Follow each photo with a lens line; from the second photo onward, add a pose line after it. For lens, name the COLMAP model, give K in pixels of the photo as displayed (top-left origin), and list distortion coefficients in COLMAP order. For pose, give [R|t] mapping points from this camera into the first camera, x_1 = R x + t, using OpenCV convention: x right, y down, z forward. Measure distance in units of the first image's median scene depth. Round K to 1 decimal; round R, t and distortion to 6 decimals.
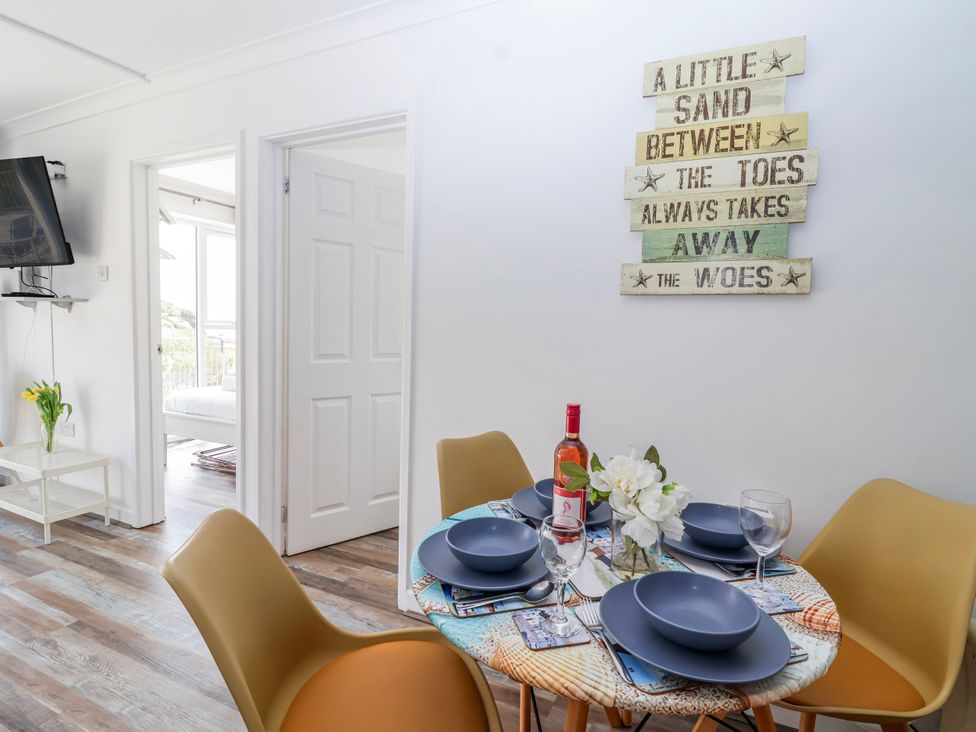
lens RADIAL K [[511.1, 0, 482.4], [0, 511.1, 362.2], [0, 0, 1]] dist [0.001466, -0.011750]
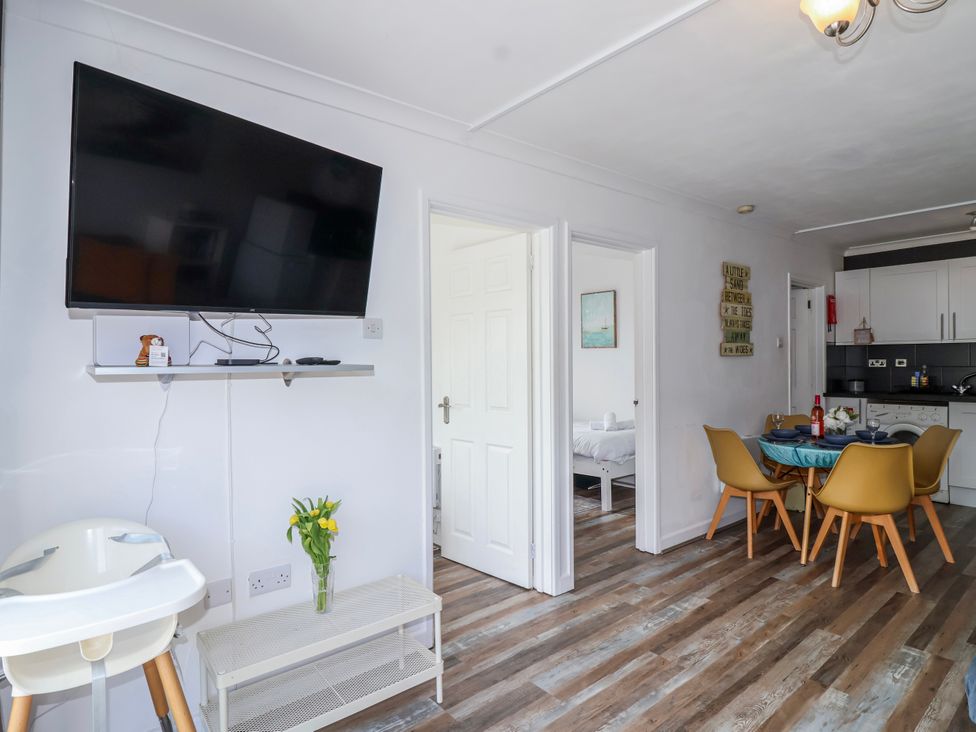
lens RADIAL K [[536.9, 0, 487.0], [0, 536.9, 364.5], [0, 0, 1]] dist [0.003415, -0.013062]
pose [[0.434866, -0.038811, 0.899658, -1.502632], [0.090688, 0.995879, -0.000873, -0.118148], [-0.895917, 0.081968, 0.436594, 0.563311]]
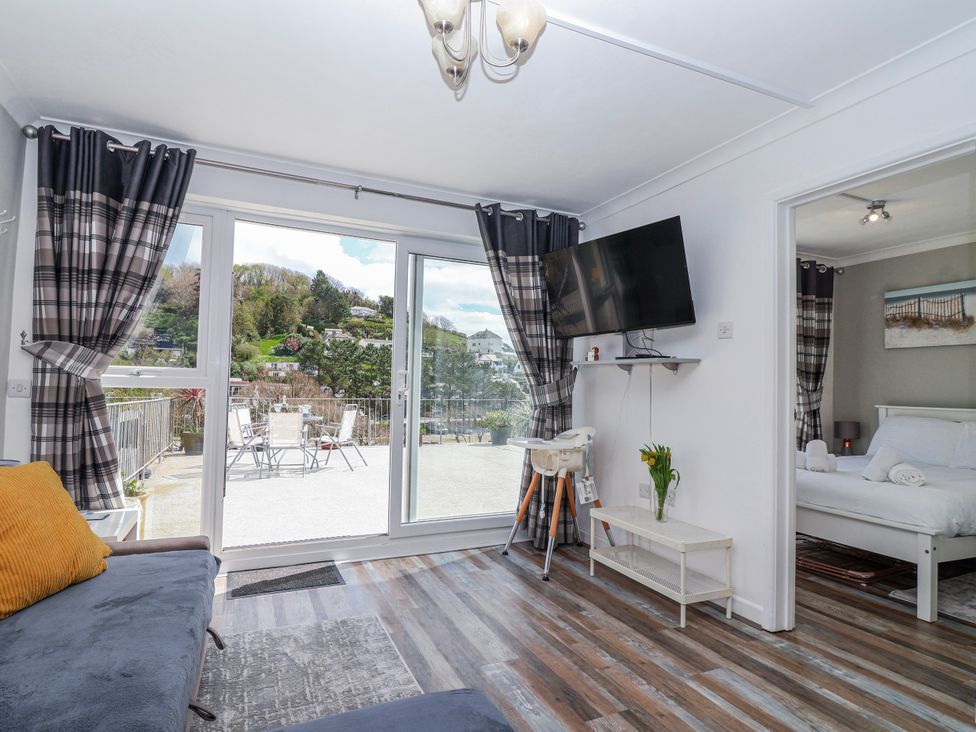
lens RADIAL K [[536.9, 0, 487.0], [0, 536.9, 364.5], [0, 0, 1]] dist [0.003415, -0.013062]
pose [[0.758510, -0.035563, -0.650690, -0.482862], [-0.048950, 0.992579, -0.111311, 0.016961], [0.649820, 0.116282, 0.751141, 0.000768]]
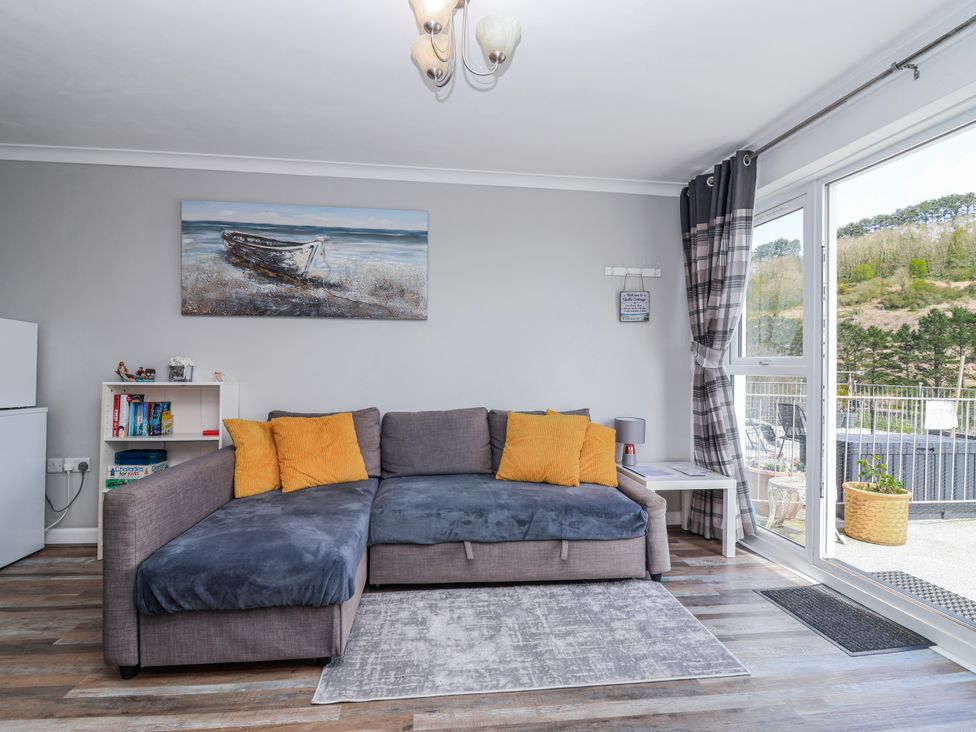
lens RADIAL K [[511.1, 0, 482.4], [0, 511.1, 362.2], [0, 0, 1]] dist [0.001466, -0.011750]
pose [[-0.848021, -0.036509, -0.528704, -0.586953], [-0.071217, 0.996426, 0.045423, -0.063195], [0.525157, 0.076172, -0.847590, 1.025166]]
